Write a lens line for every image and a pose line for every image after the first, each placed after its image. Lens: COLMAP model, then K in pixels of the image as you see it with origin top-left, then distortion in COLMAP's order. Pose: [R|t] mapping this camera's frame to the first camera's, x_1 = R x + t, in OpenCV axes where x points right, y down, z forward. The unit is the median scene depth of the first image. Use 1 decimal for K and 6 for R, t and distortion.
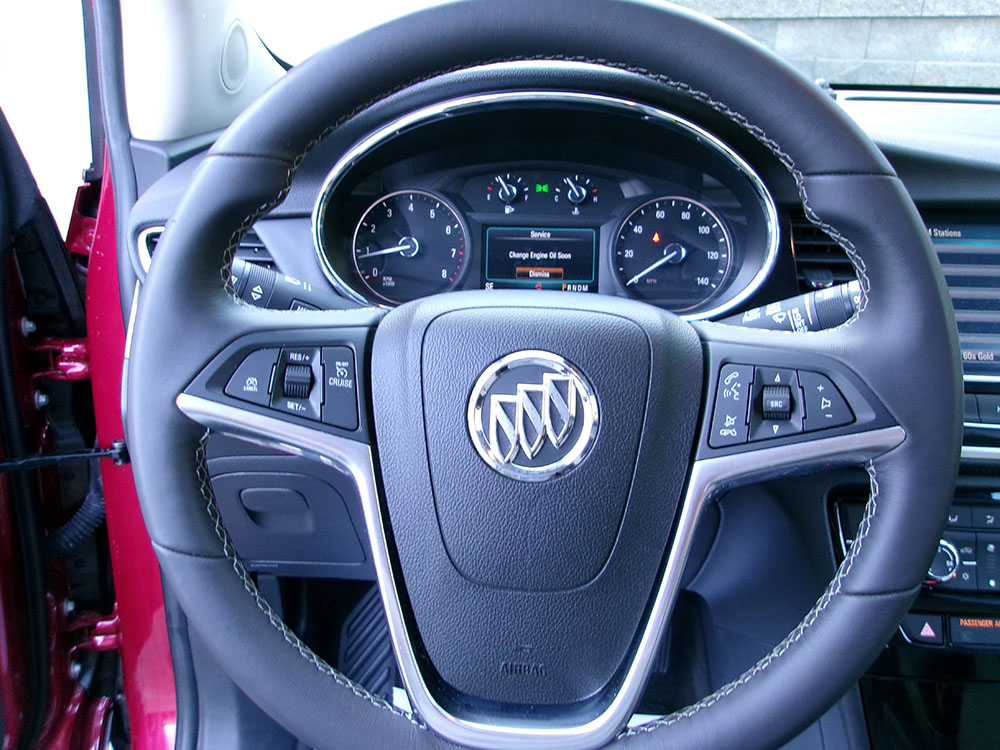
lens RADIAL K [[790.1, 0, 500.0], [0, 790.1, 375.0], [0, 0, 1]] dist [-0.003800, -0.006012]
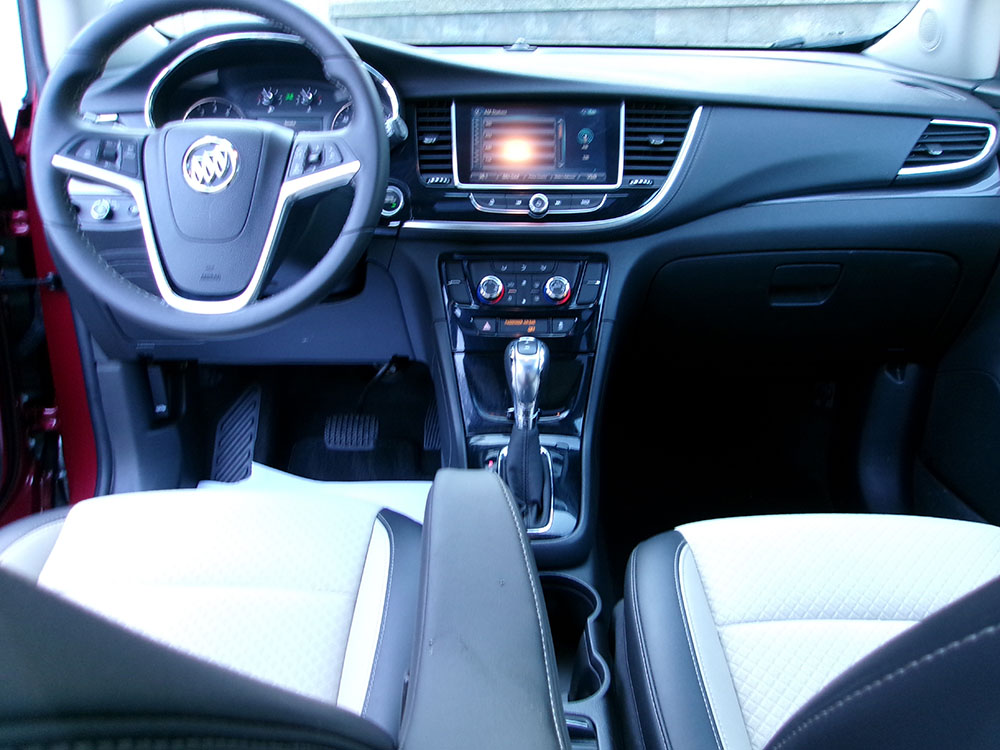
lens RADIAL K [[779.3, 0, 500.0], [0, 779.3, 375.0], [0, 0, 1]] dist [0.000053, 0.003755]
pose [[0.999063, -0.024359, 0.035776, 0.504349], [0.024021, 0.999663, 0.009869, 0.422295], [-0.036005, -0.009000, 0.999311, -0.845942]]
